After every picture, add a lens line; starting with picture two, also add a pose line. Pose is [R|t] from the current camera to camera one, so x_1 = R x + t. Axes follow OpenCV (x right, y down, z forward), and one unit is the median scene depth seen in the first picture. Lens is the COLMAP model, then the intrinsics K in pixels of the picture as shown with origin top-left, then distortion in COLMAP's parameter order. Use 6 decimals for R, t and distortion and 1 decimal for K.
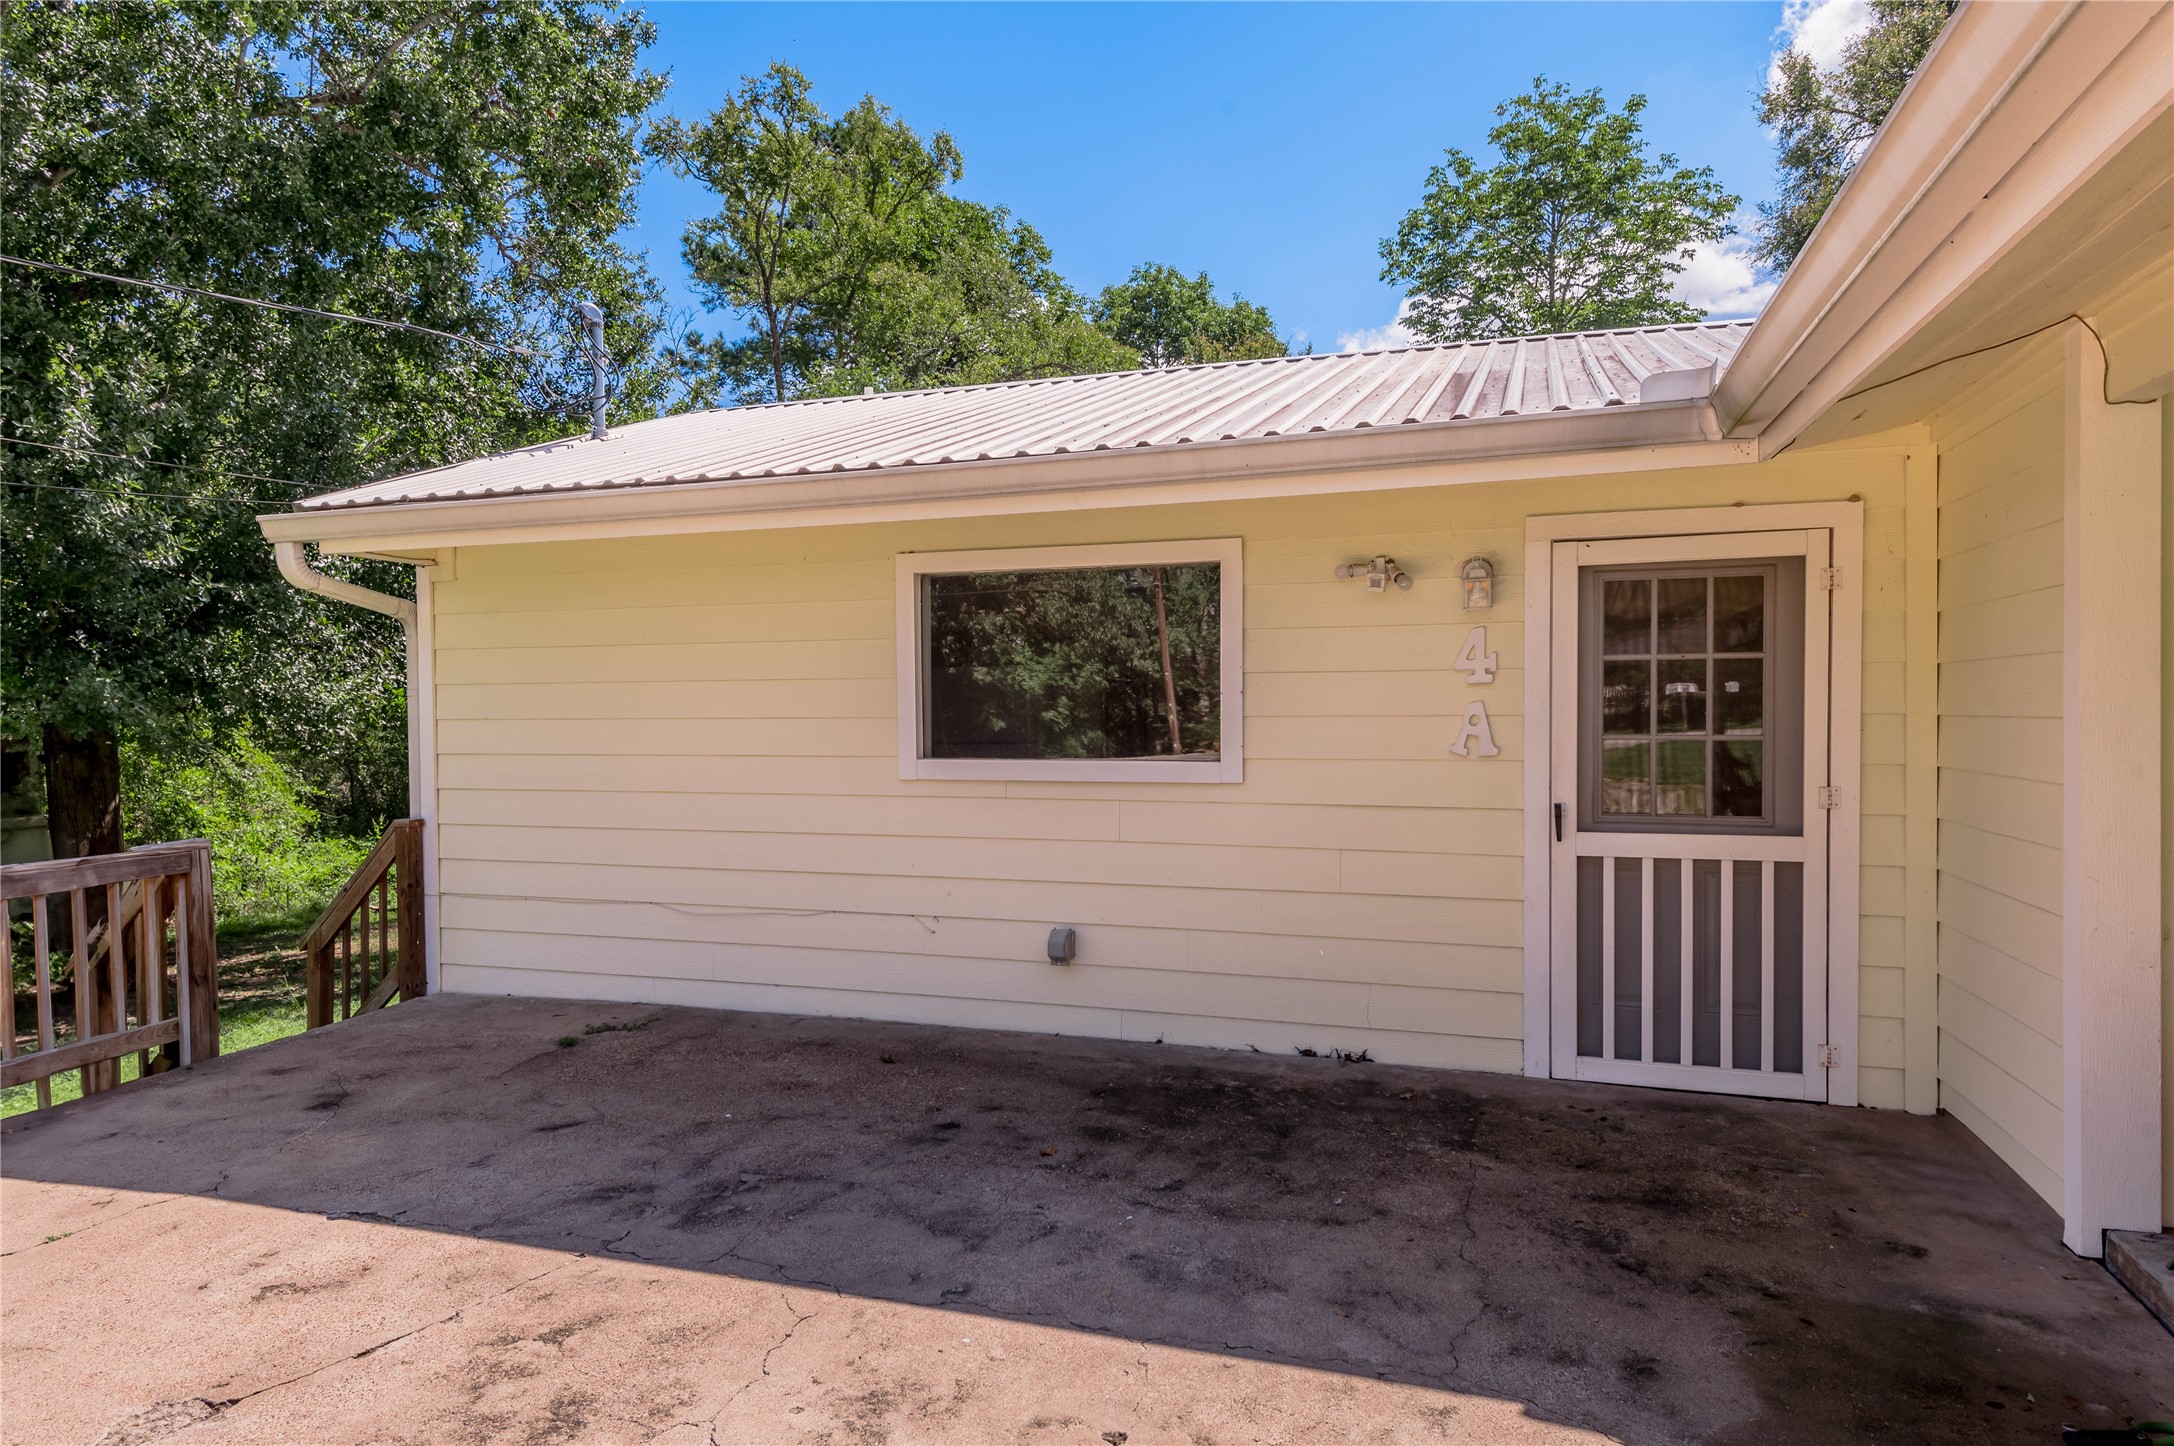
lens RADIAL K [[1260.2, 0, 1063.8], [0, 1260.2, 736.1], [0, 0, 1]] dist [0.009885, -0.004202]
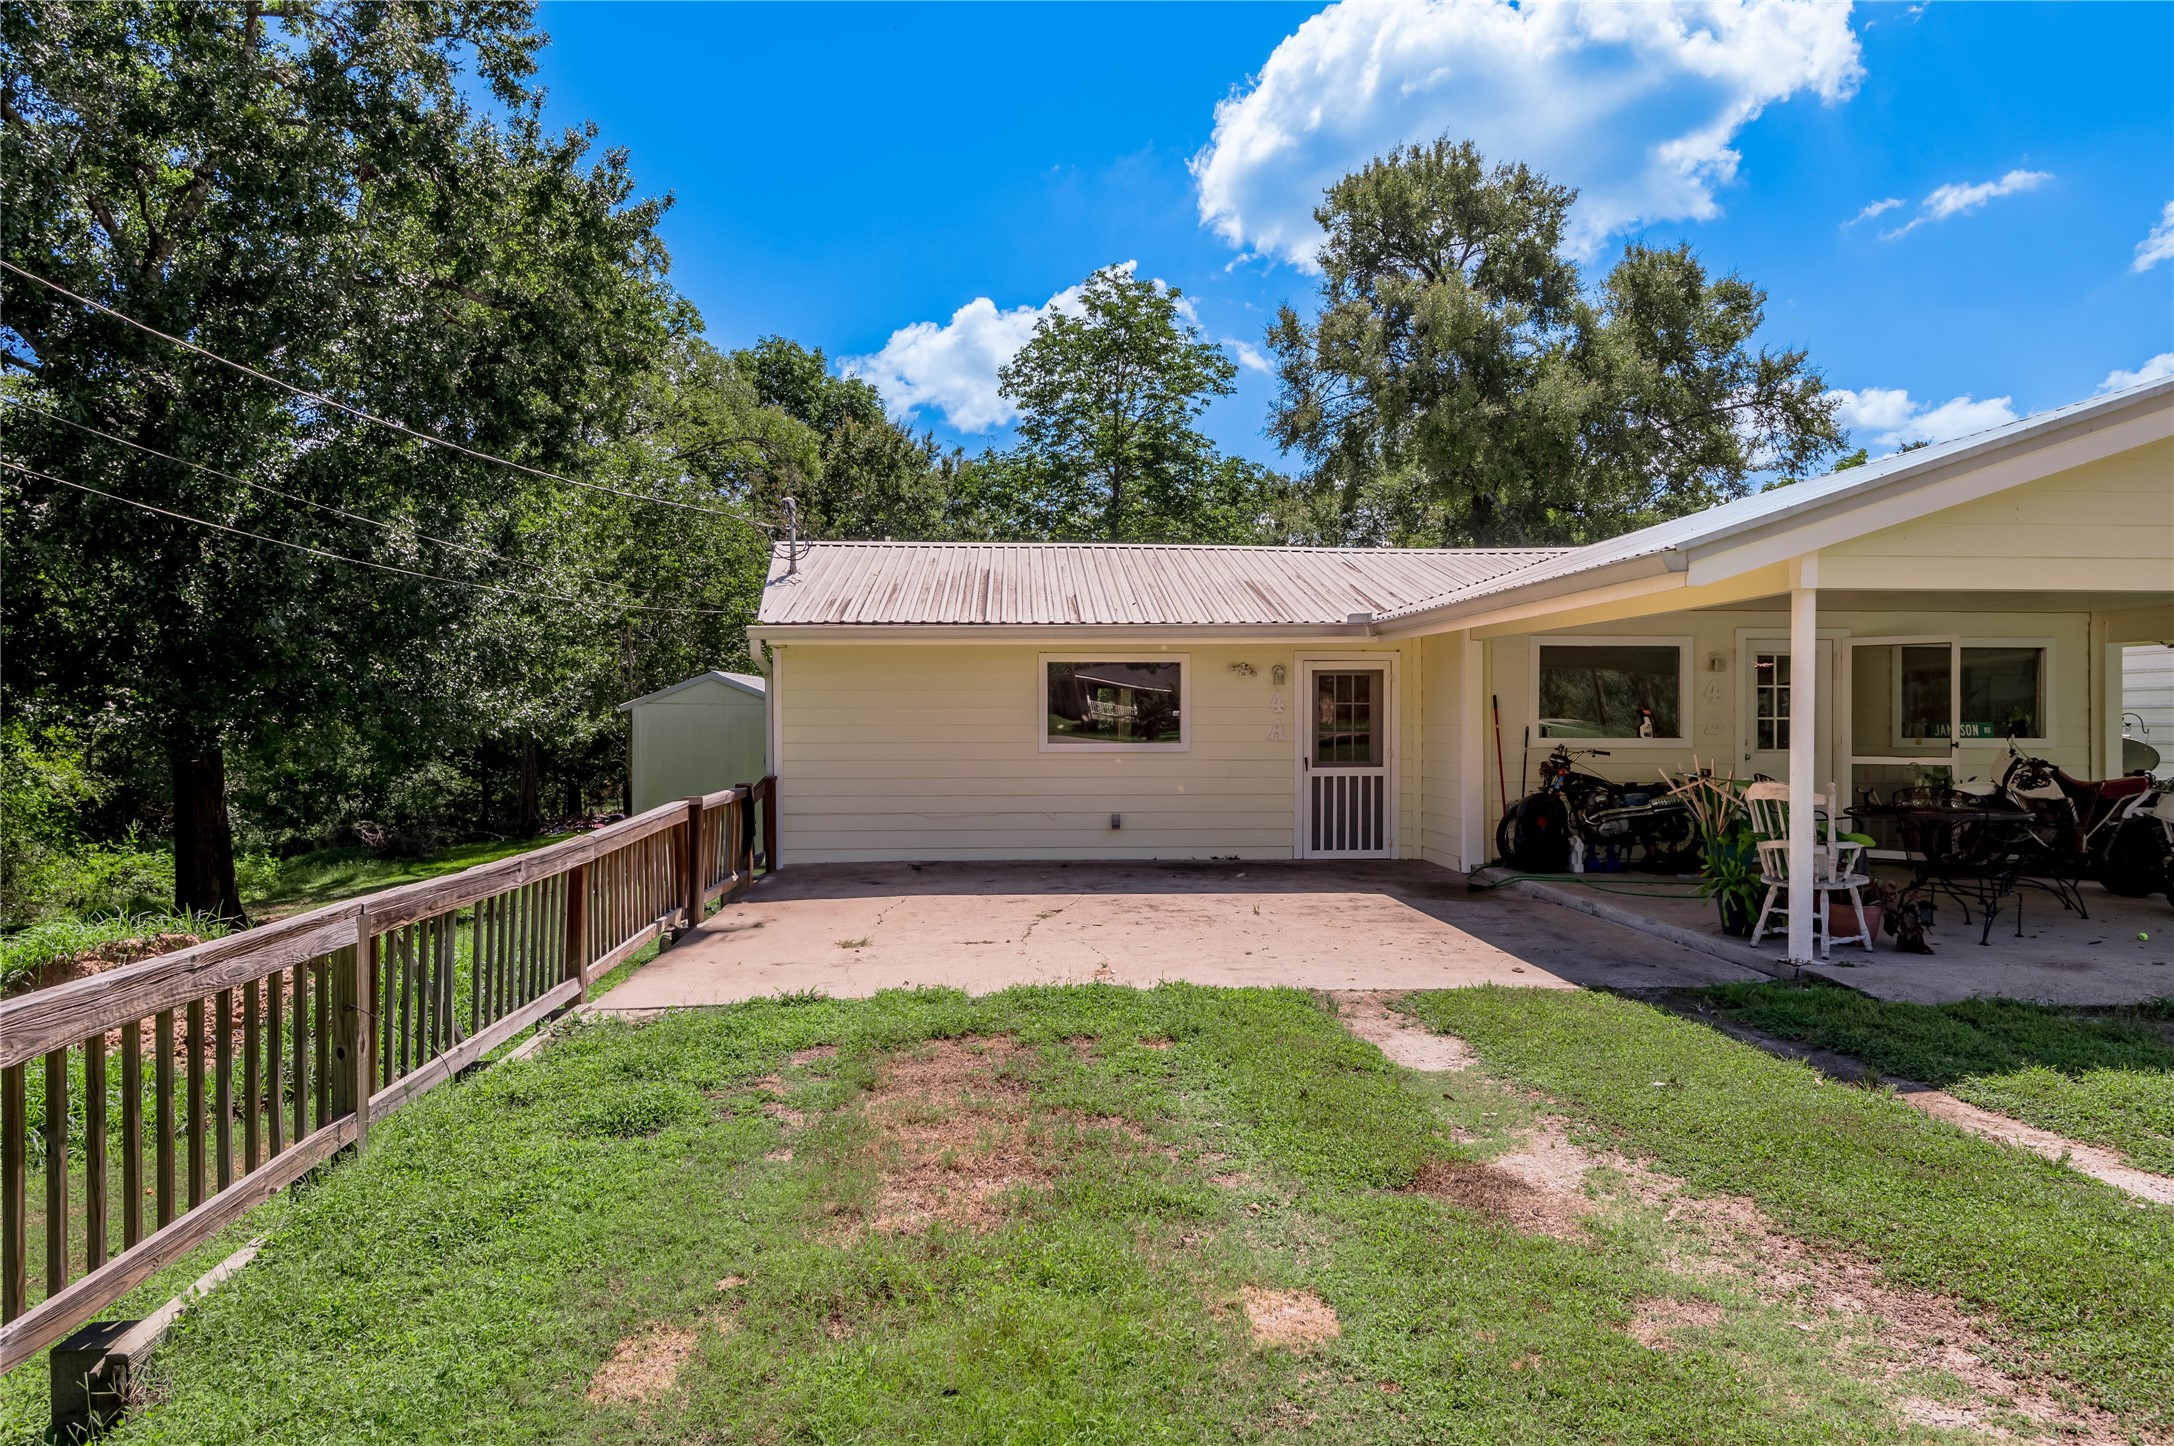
lens RADIAL K [[1260.2, 0, 1086.6], [0, 1260.2, 720.5], [0, 0, 1]] dist [0.009885, -0.004202]
pose [[0.914657, 0.008960, 0.404130, -1.170243], [0.002099, 0.999636, -0.026913, 0.047816], [-0.404224, 0.025465, 0.914305, -1.330881]]
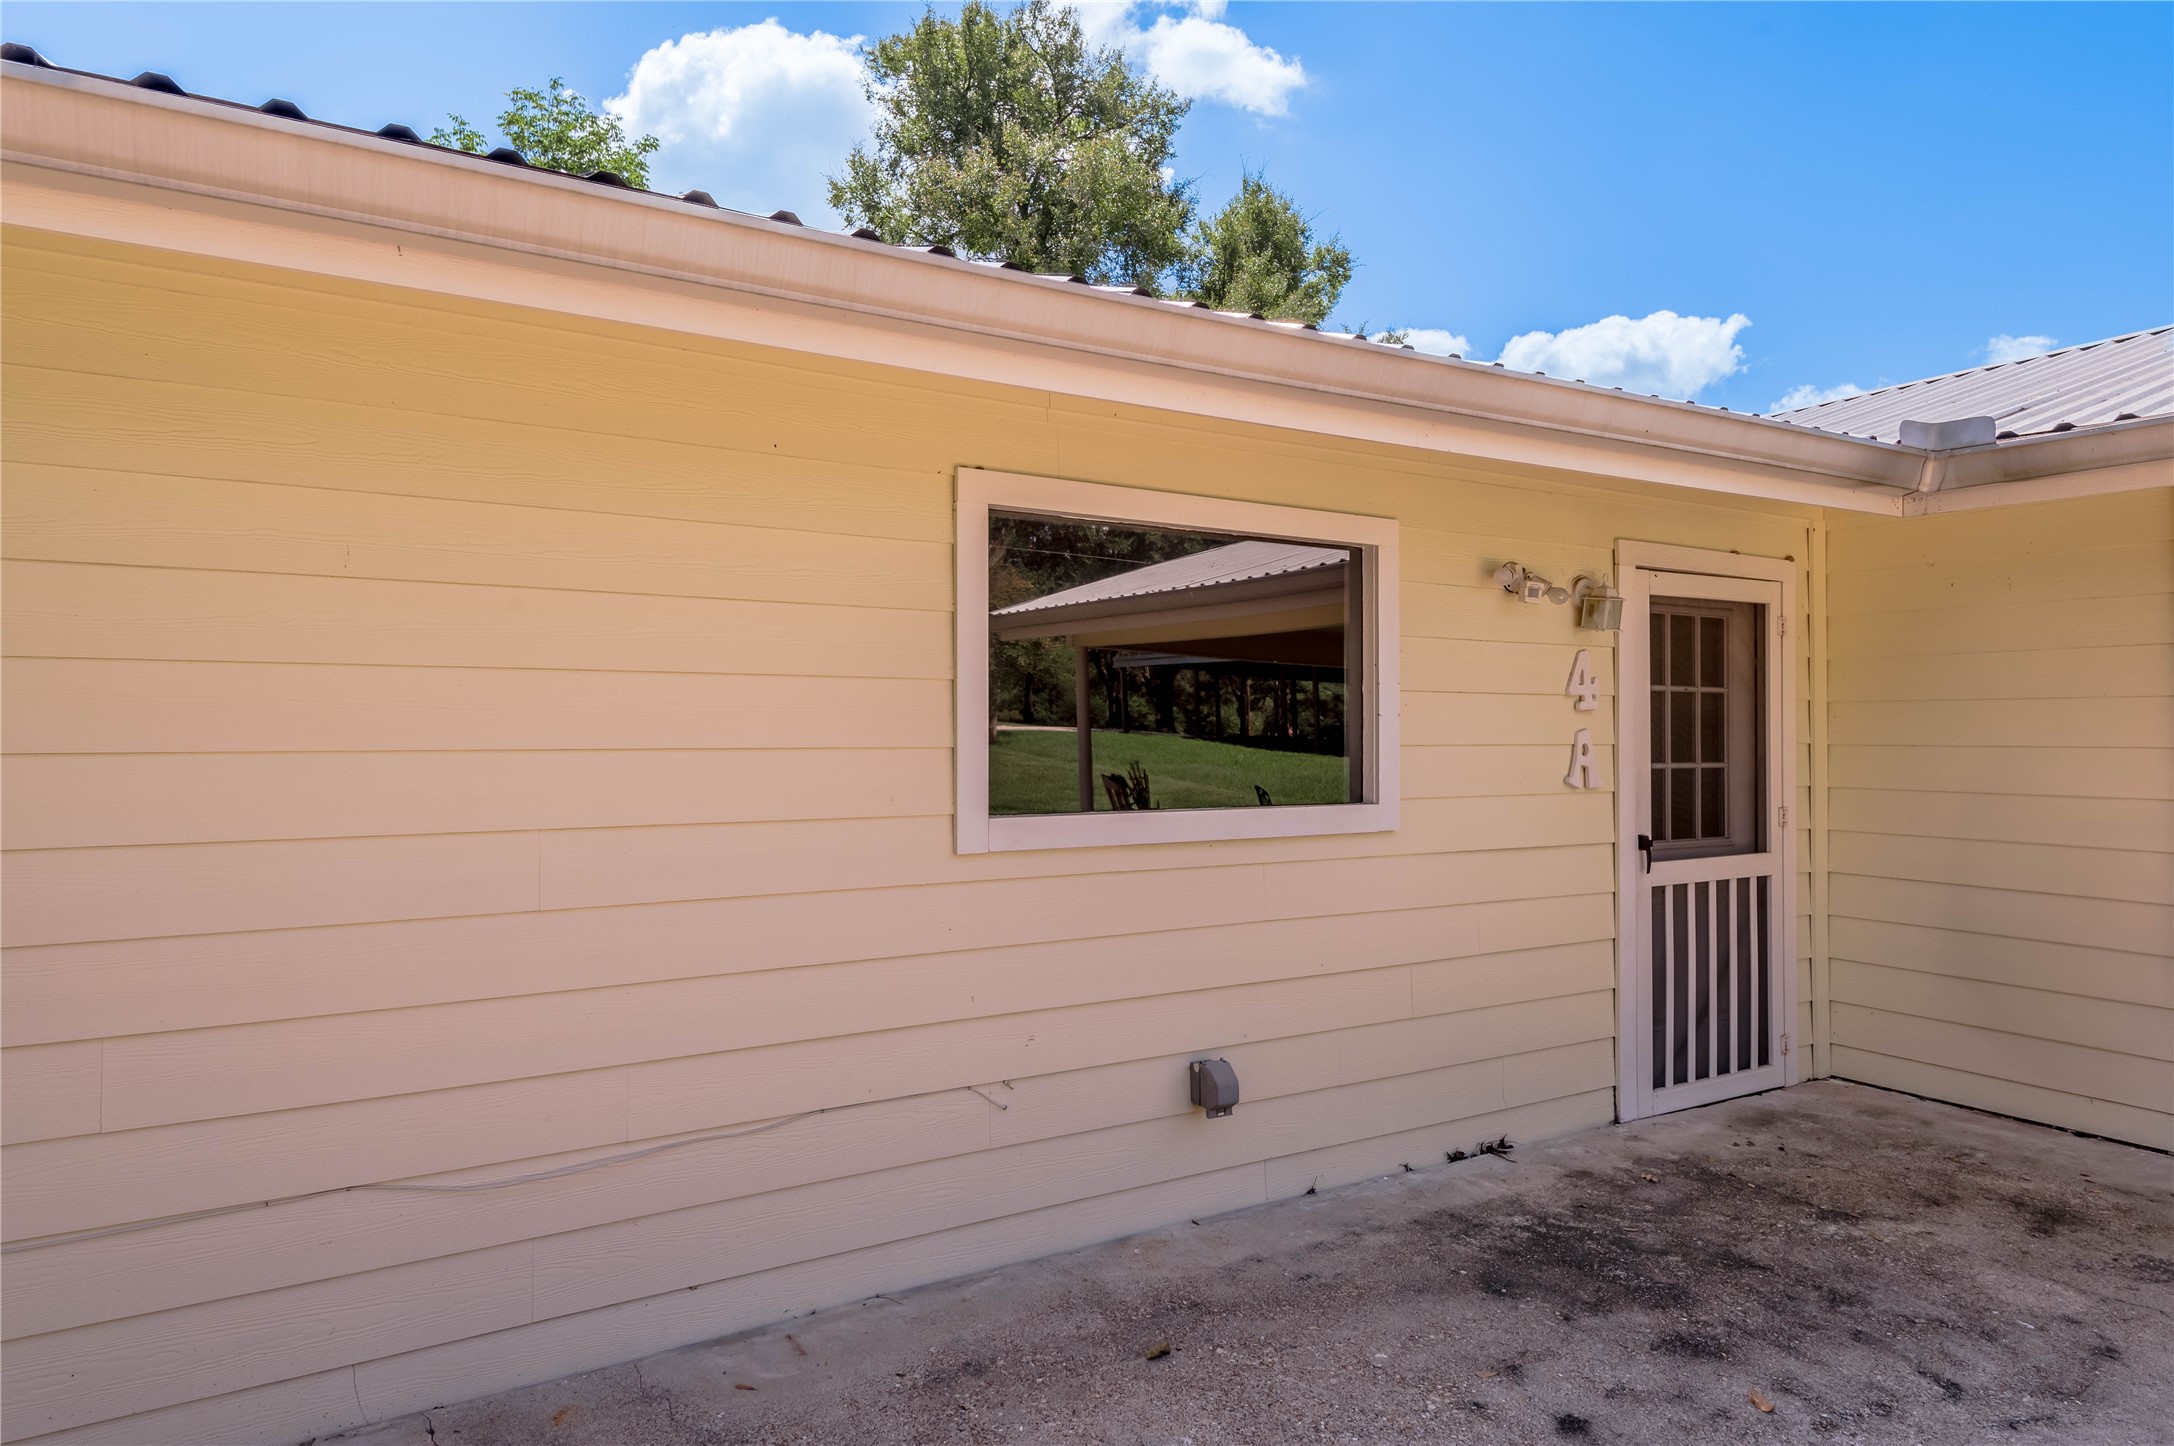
lens RADIAL K [[1260.2, 0, 1077.5], [0, 1260.2, 708.8], [0, 0, 1]] dist [0.009885, -0.004202]
pose [[0.652558, 0.018030, 0.757525, -0.653235], [0.007901, 0.999501, -0.030596, -0.017916], [-0.757698, 0.025951, 0.652089, 0.707192]]
